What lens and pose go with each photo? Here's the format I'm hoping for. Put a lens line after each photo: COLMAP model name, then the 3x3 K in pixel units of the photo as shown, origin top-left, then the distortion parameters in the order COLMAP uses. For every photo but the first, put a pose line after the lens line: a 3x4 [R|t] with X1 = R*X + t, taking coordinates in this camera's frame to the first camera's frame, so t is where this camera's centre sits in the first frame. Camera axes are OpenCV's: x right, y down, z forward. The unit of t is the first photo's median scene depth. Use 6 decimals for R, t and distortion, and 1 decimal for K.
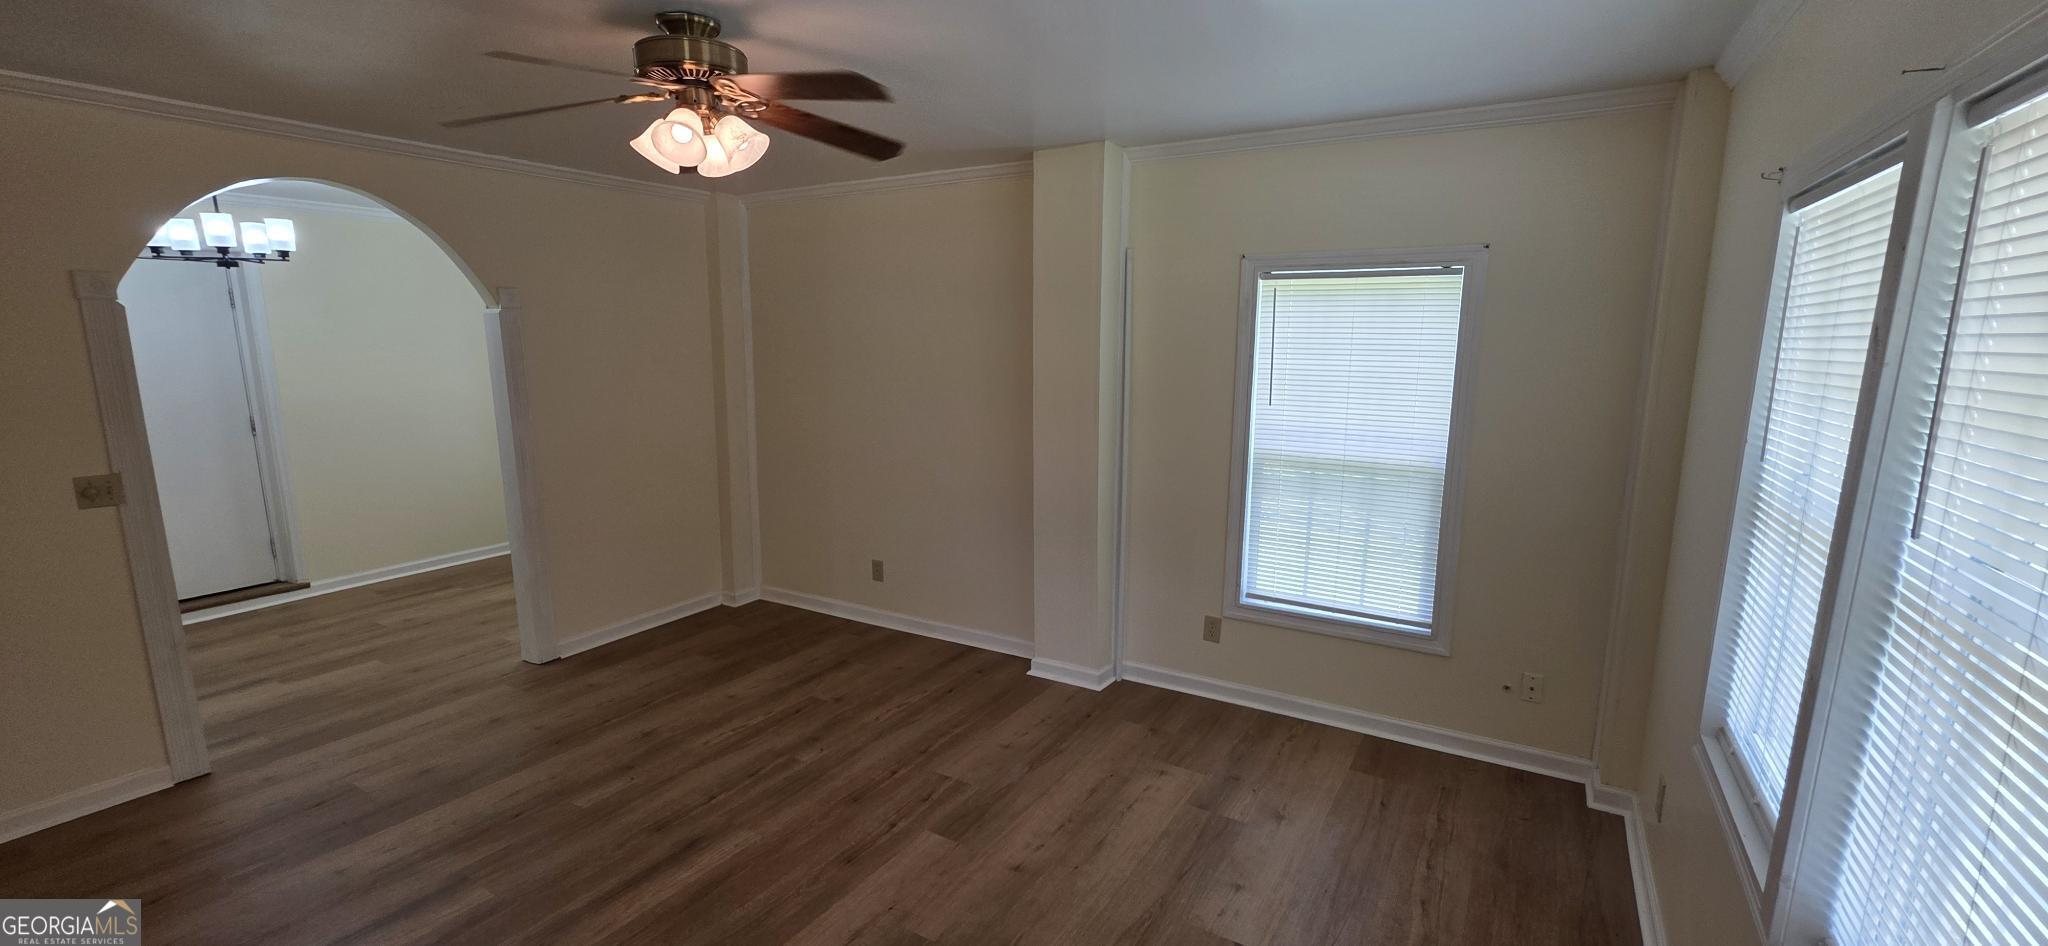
lens RADIAL K [[816.8, 0, 1023.9], [0, 816.8, 476.2], [0, 0, 1]] dist [0.001266, 0.000644]
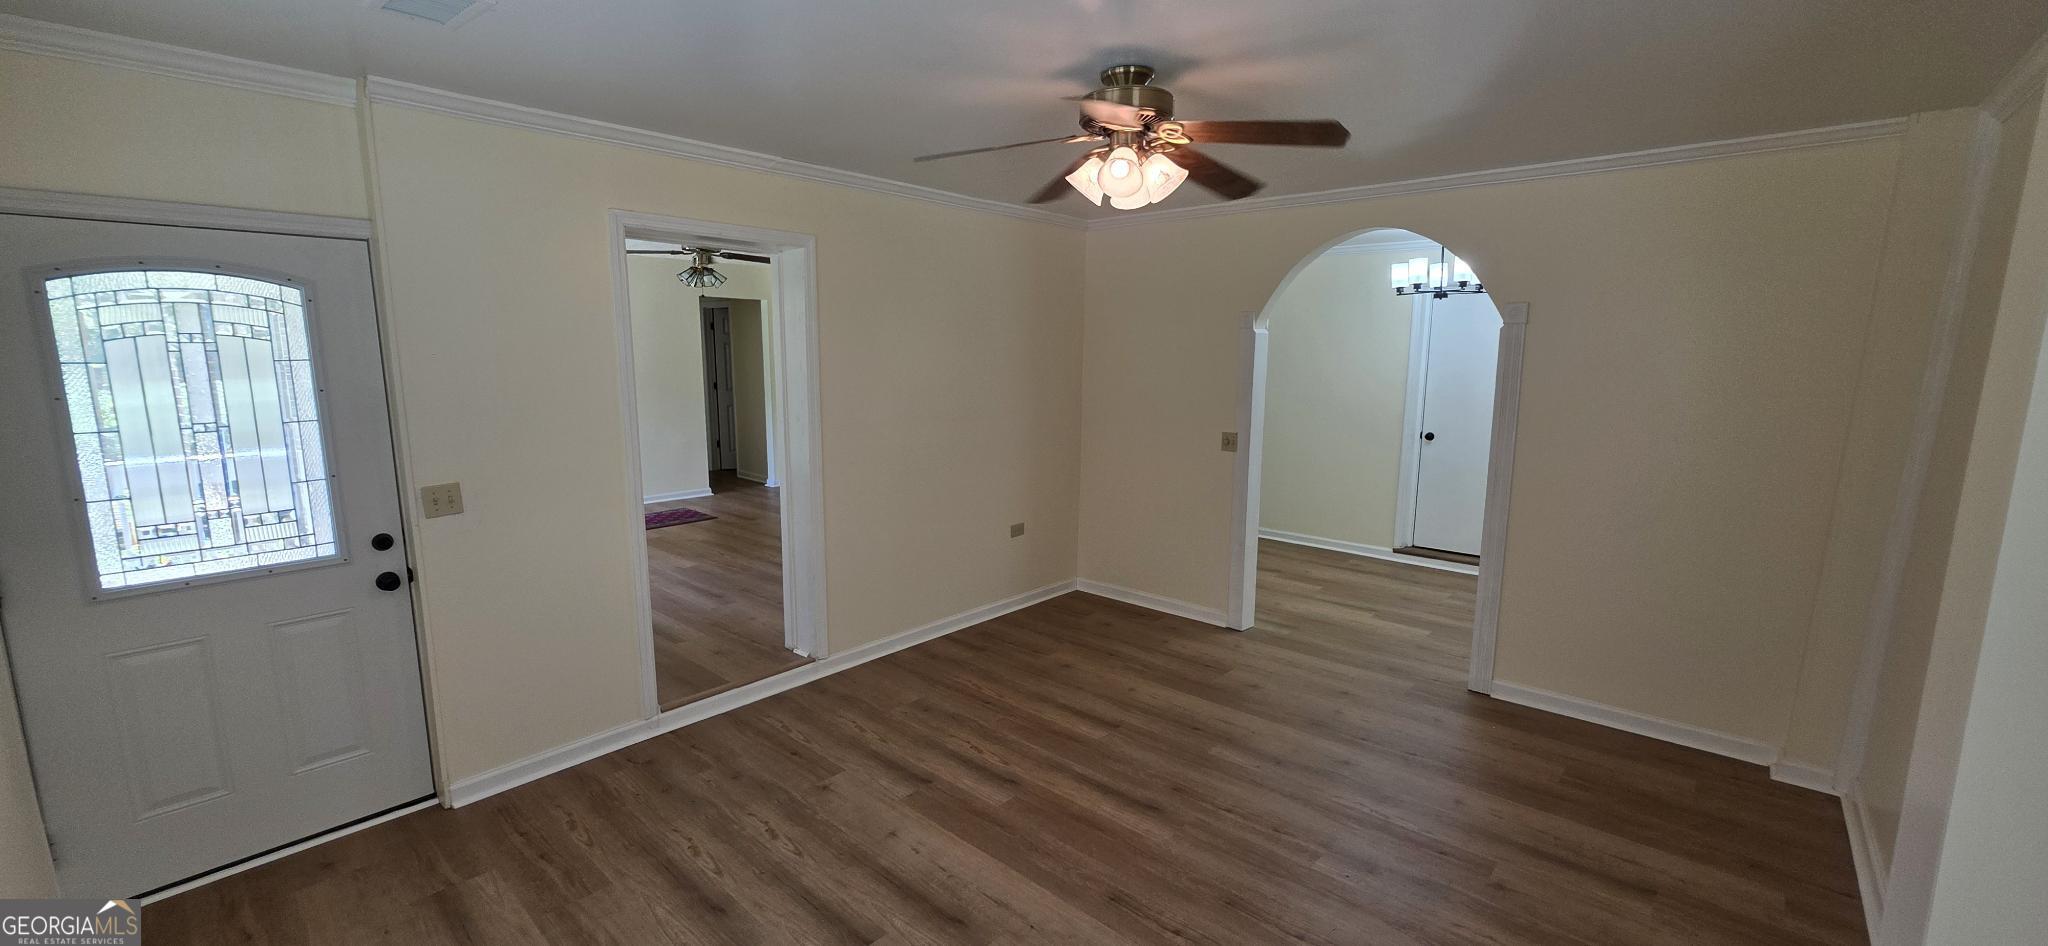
lens RADIAL K [[816.8, 0, 1023.9], [0, 816.8, 476.2], [0, 0, 1]] dist [0.001266, 0.000644]
pose [[-0.189286, 0.149807, -0.970427, 0.403104], [-0.172086, 0.967937, 0.182988, -0.099802], [0.966725, 0.201634, -0.157437, 0.584573]]
